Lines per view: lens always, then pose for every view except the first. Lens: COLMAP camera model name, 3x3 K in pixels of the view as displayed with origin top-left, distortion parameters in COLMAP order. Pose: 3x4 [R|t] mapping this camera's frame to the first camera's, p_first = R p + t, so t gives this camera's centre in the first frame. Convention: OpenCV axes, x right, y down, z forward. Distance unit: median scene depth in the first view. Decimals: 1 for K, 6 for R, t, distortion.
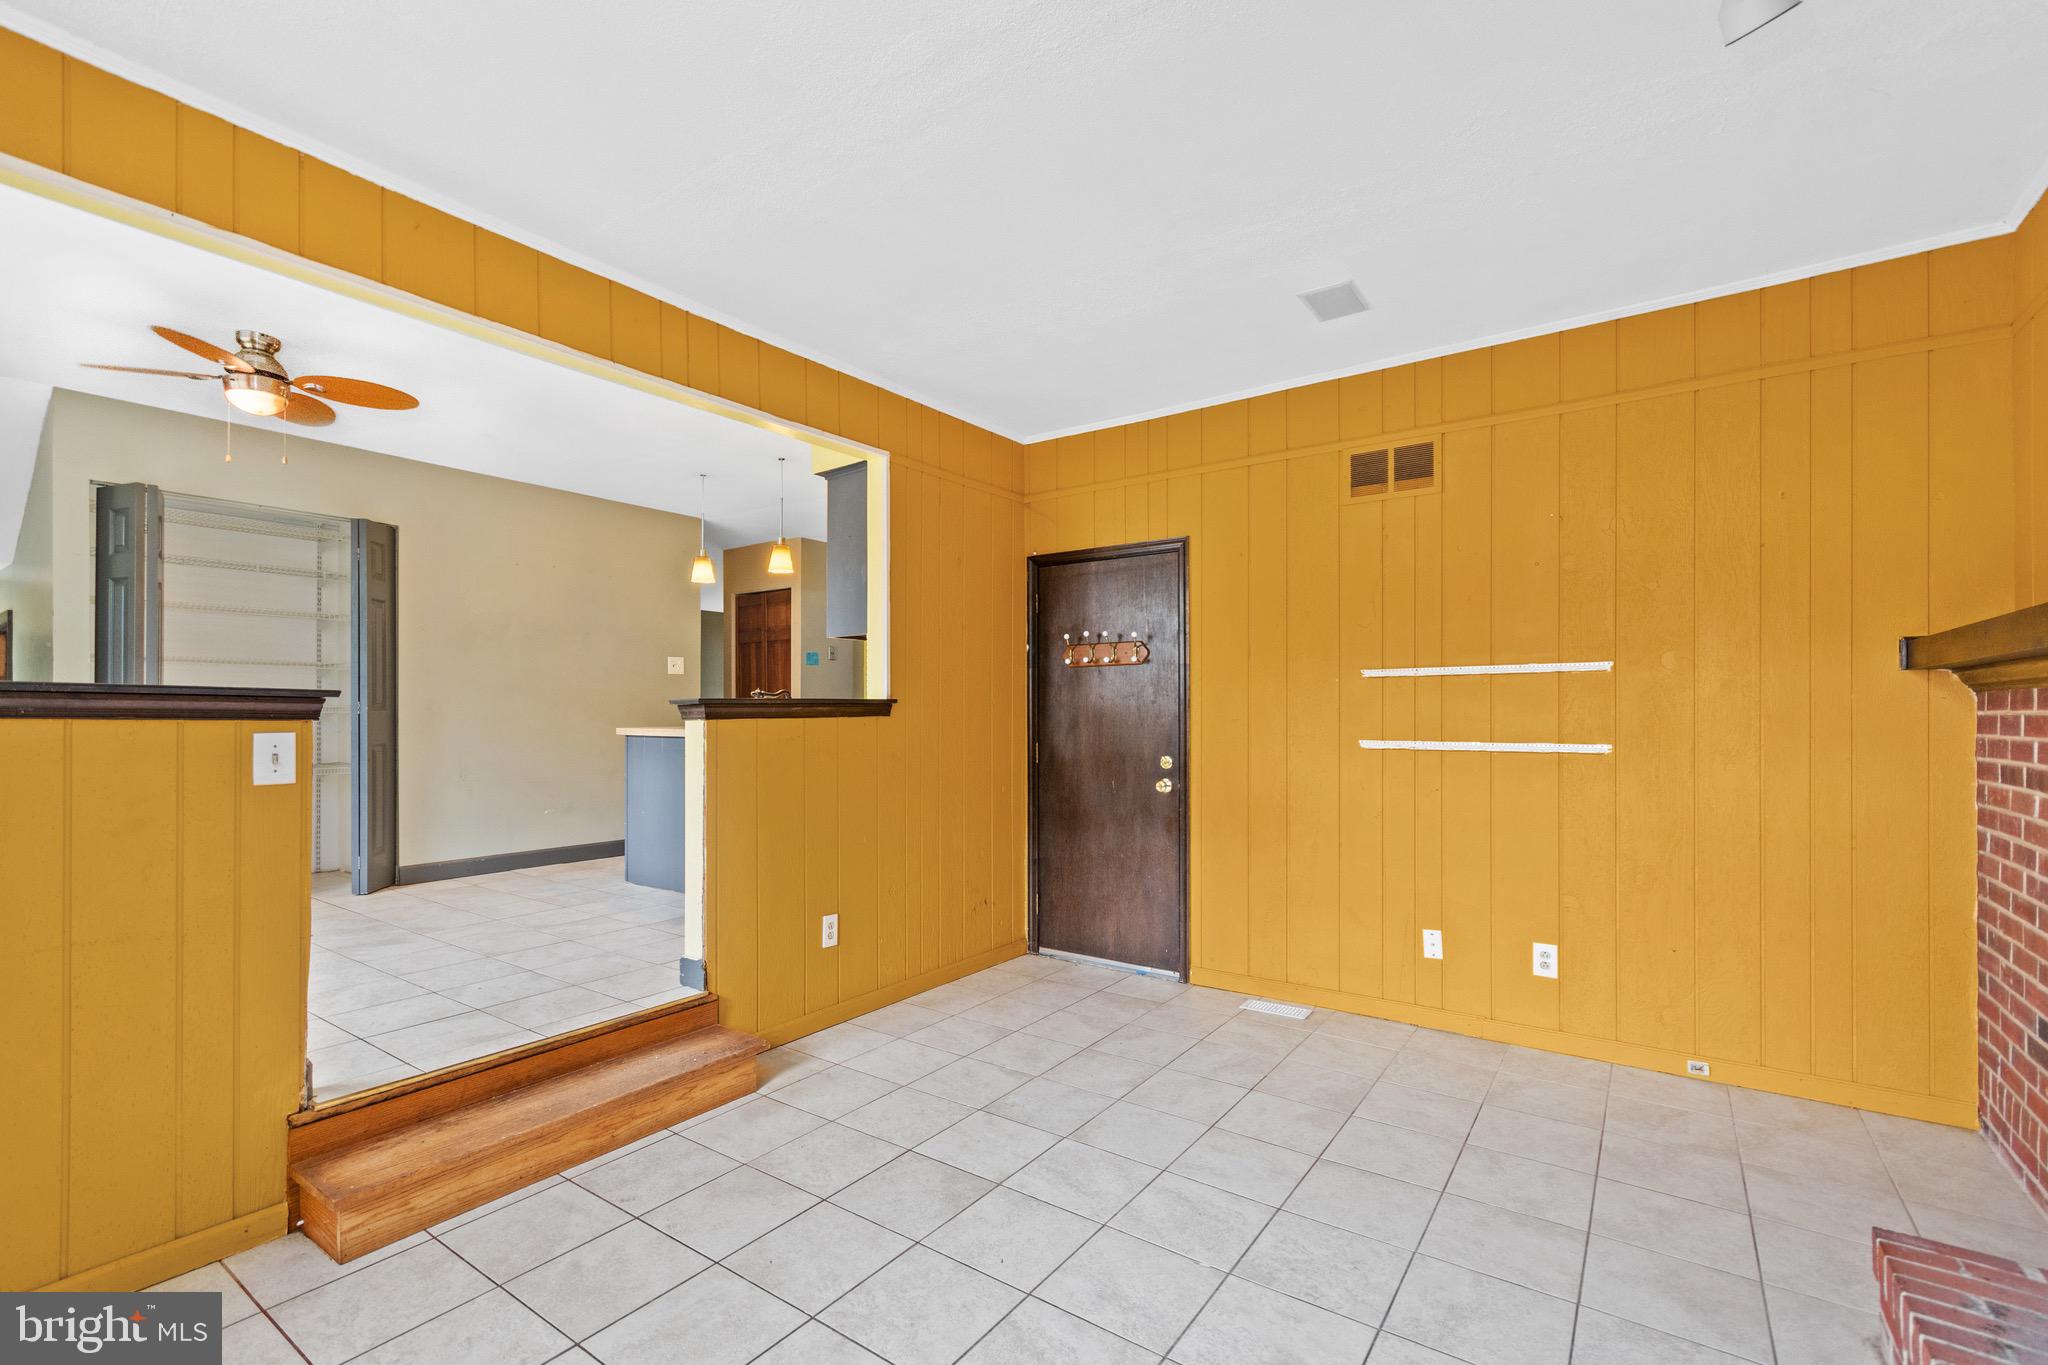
lens RADIAL K [[909.6, 0, 1042.6], [0, 909.6, 703.5], [0, 0, 1]] dist [0.004820, 0.001987]
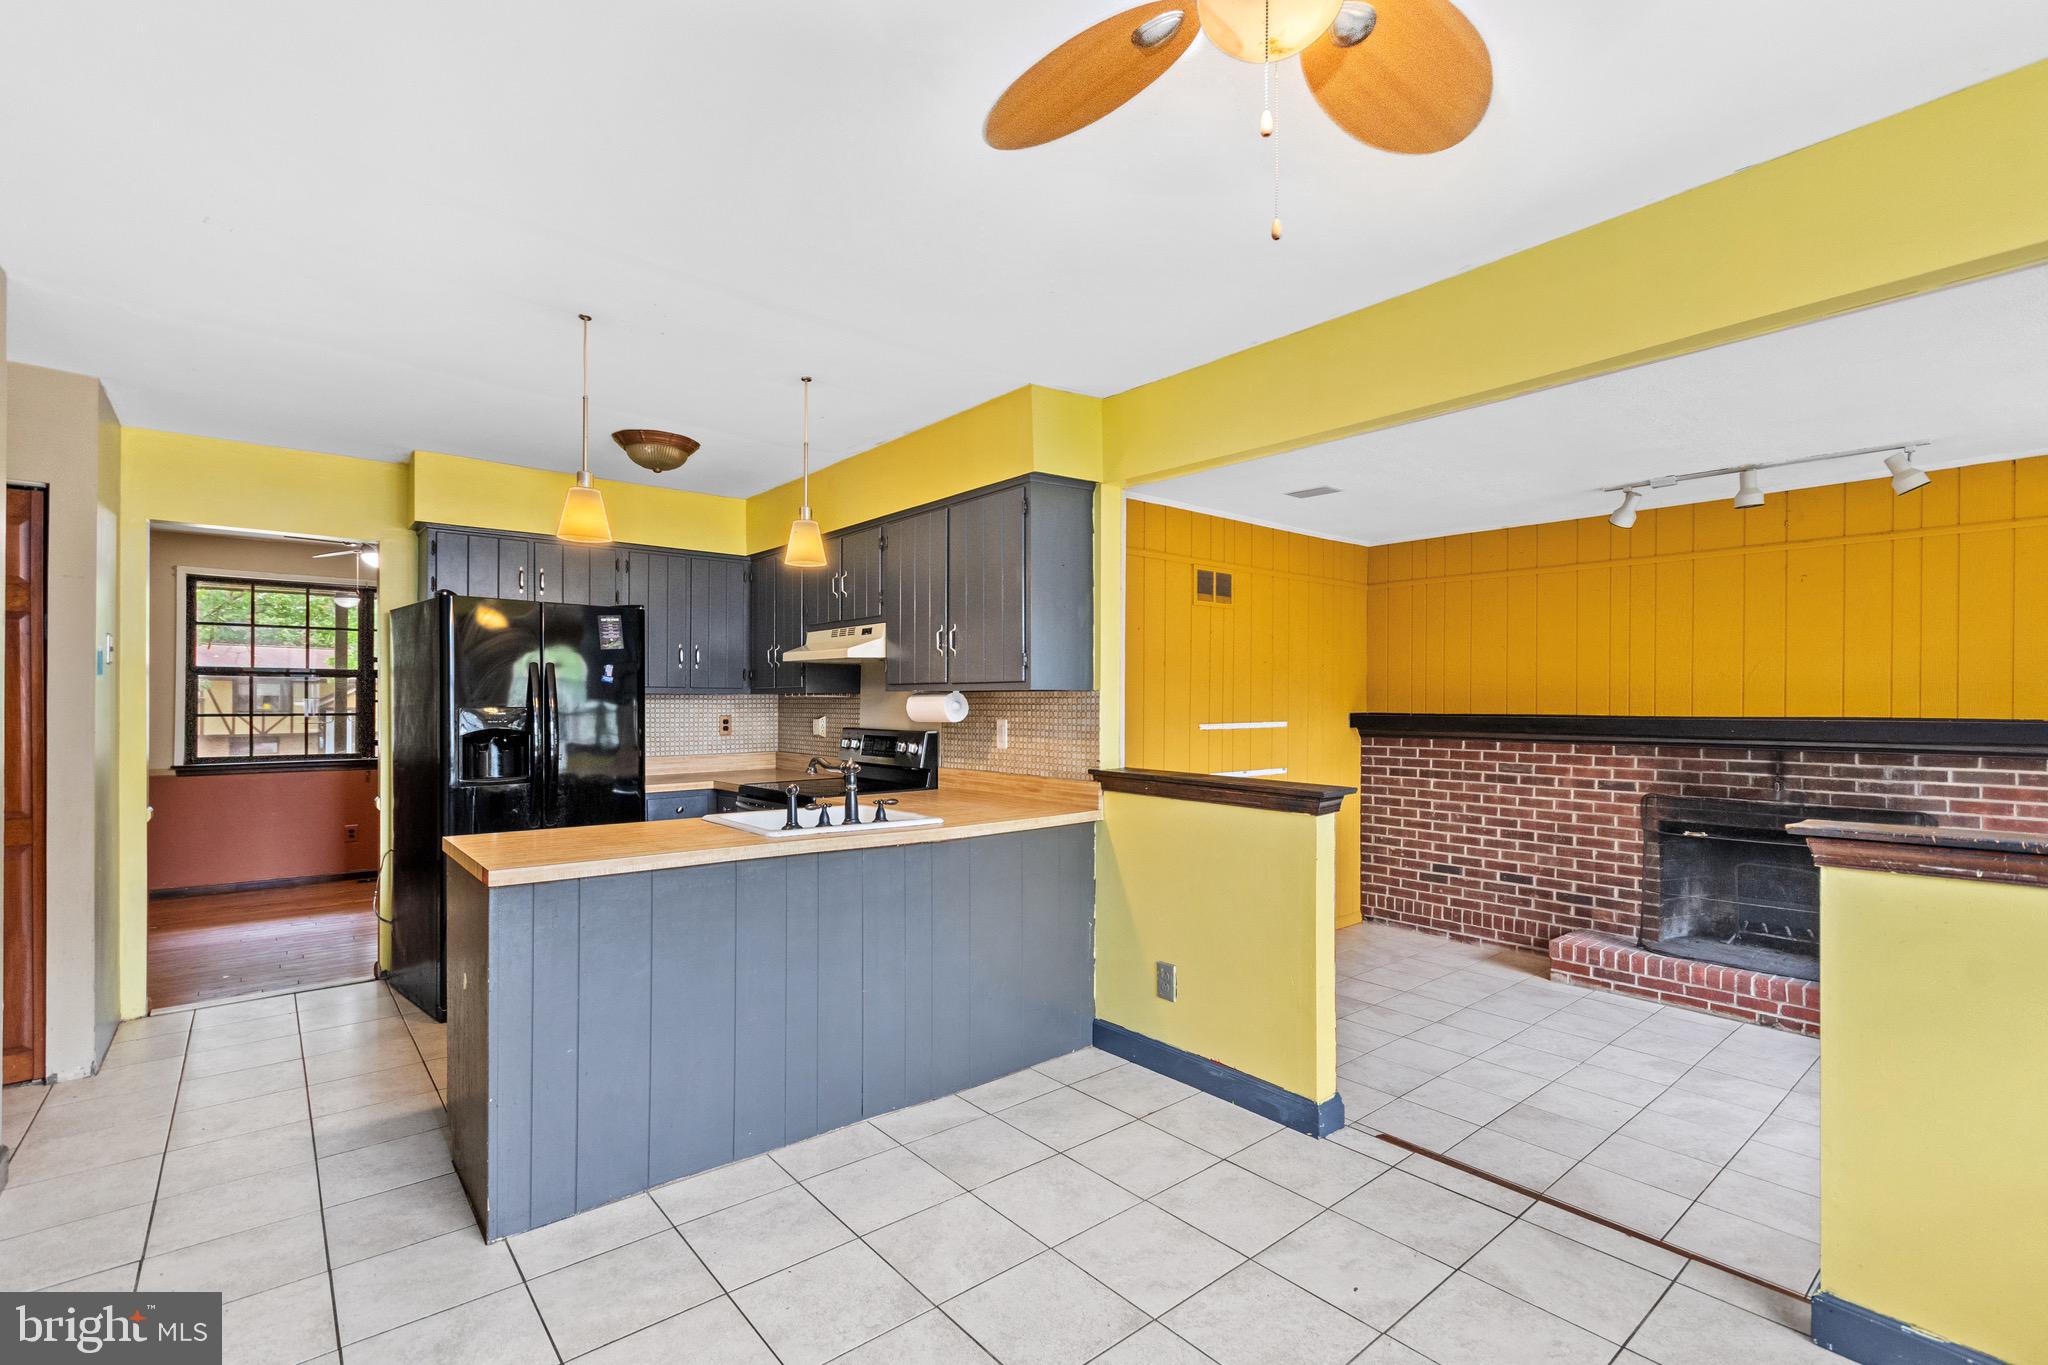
lens RADIAL K [[909.6, 0, 1028.3], [0, 909.6, 700.1], [0, 0, 1]] dist [0.004820, 0.001987]
pose [[0.261618, 0.003367, 0.965166, -0.992913], [-0.009850, 0.999951, -0.000818, -0.065178], [-0.965121, -0.009293, 0.261638, 0.821694]]
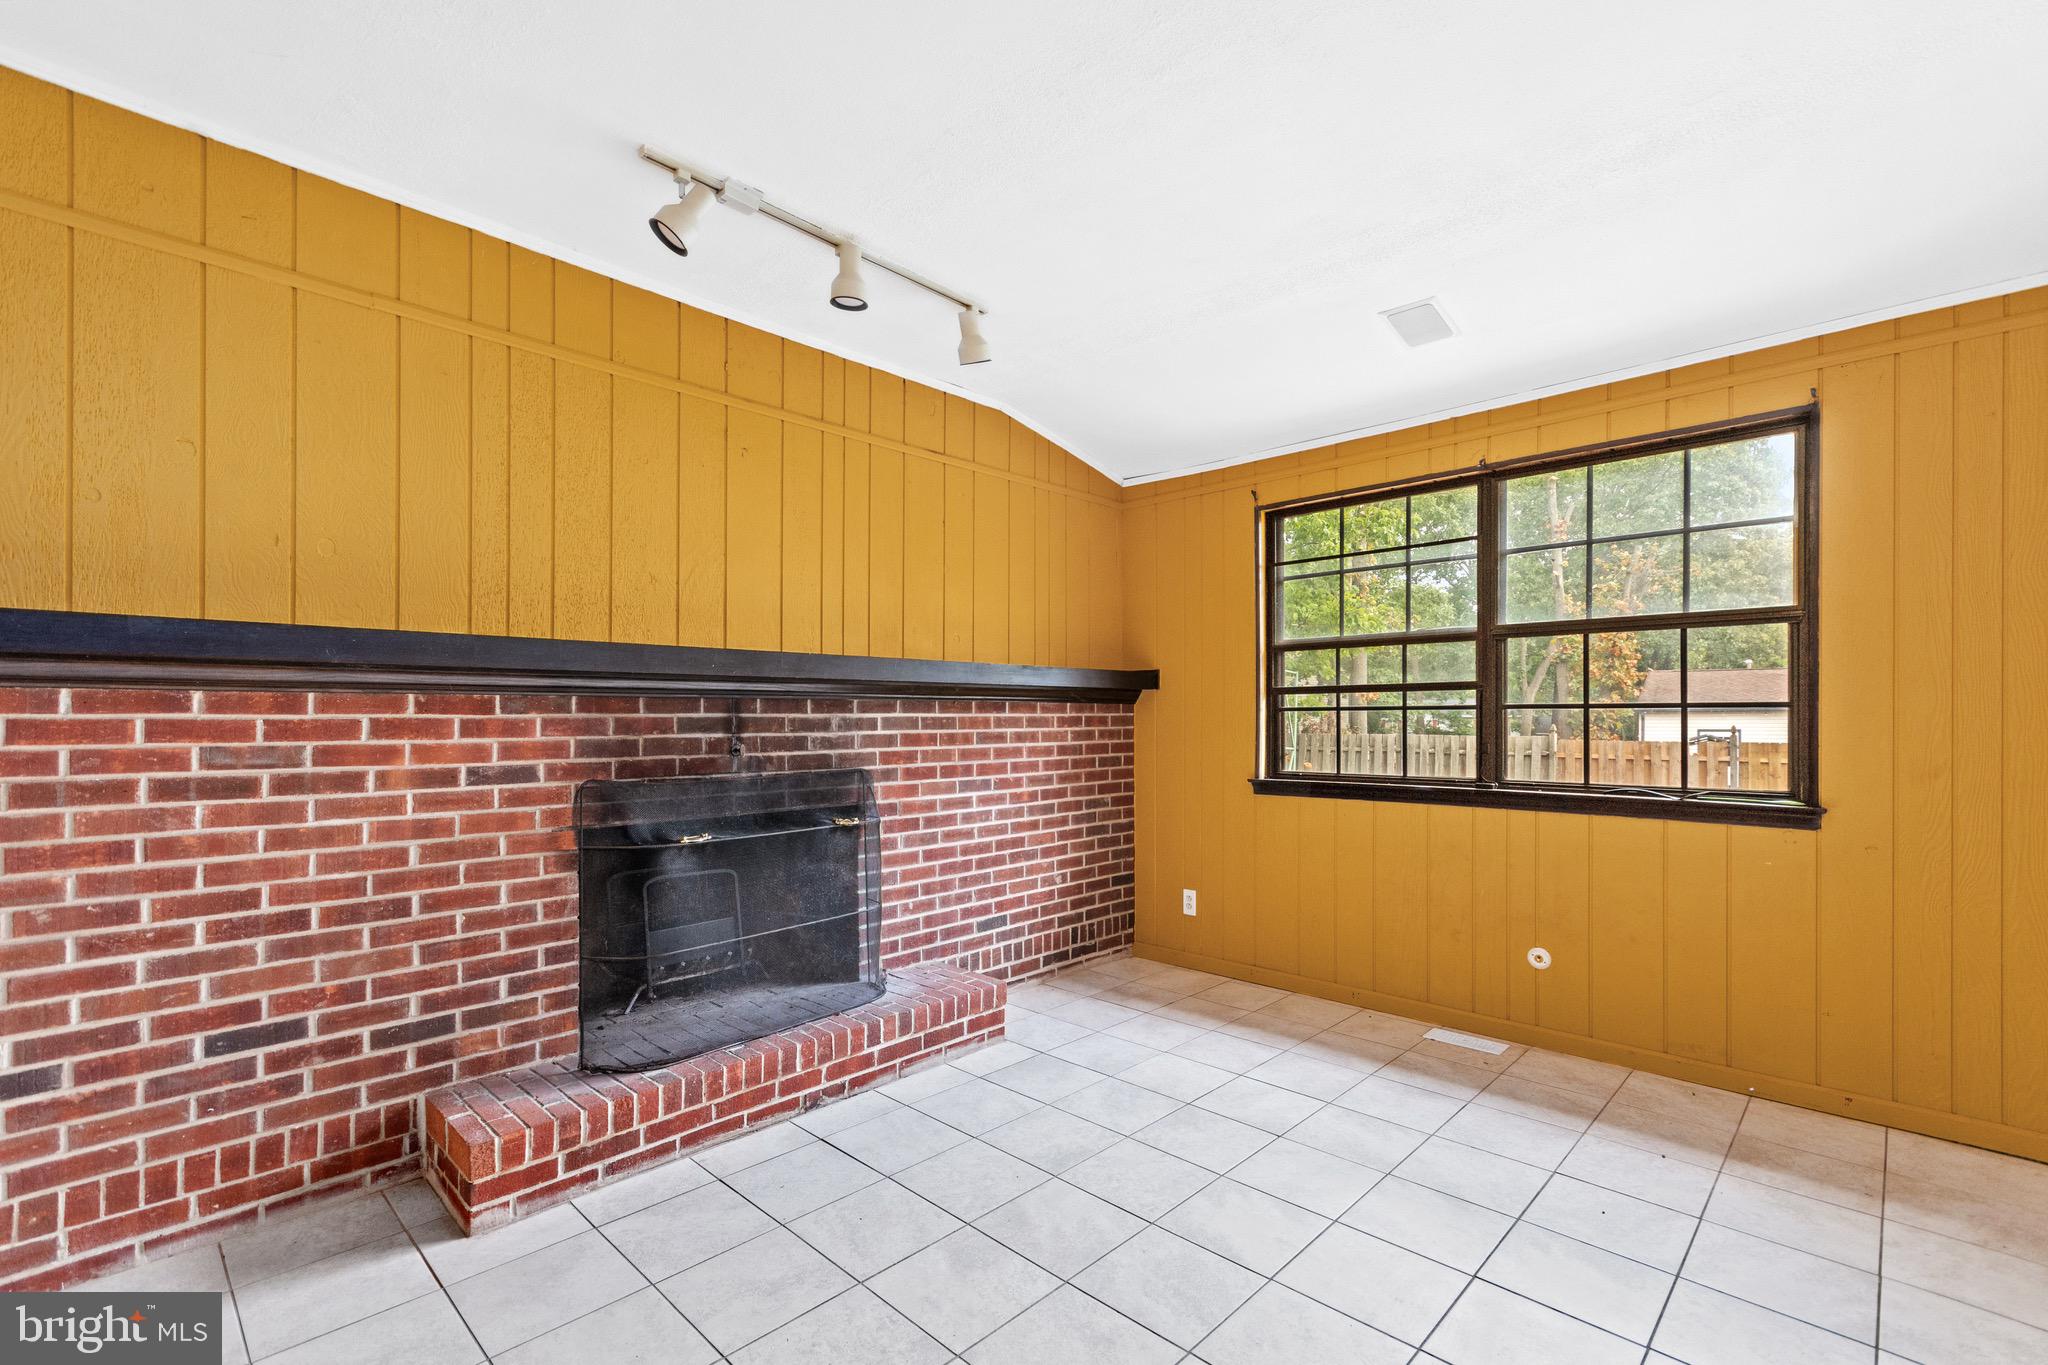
lens RADIAL K [[909.6, 0, 1016.2], [0, 909.6, 719.4], [0, 0, 1]] dist [0.004820, 0.001987]
pose [[-0.984962, 0.003294, 0.172738, -0.004566], [0.002285, 0.999979, -0.006040, 0.011741], [-0.172755, -0.005555, -0.984949, 0.929977]]
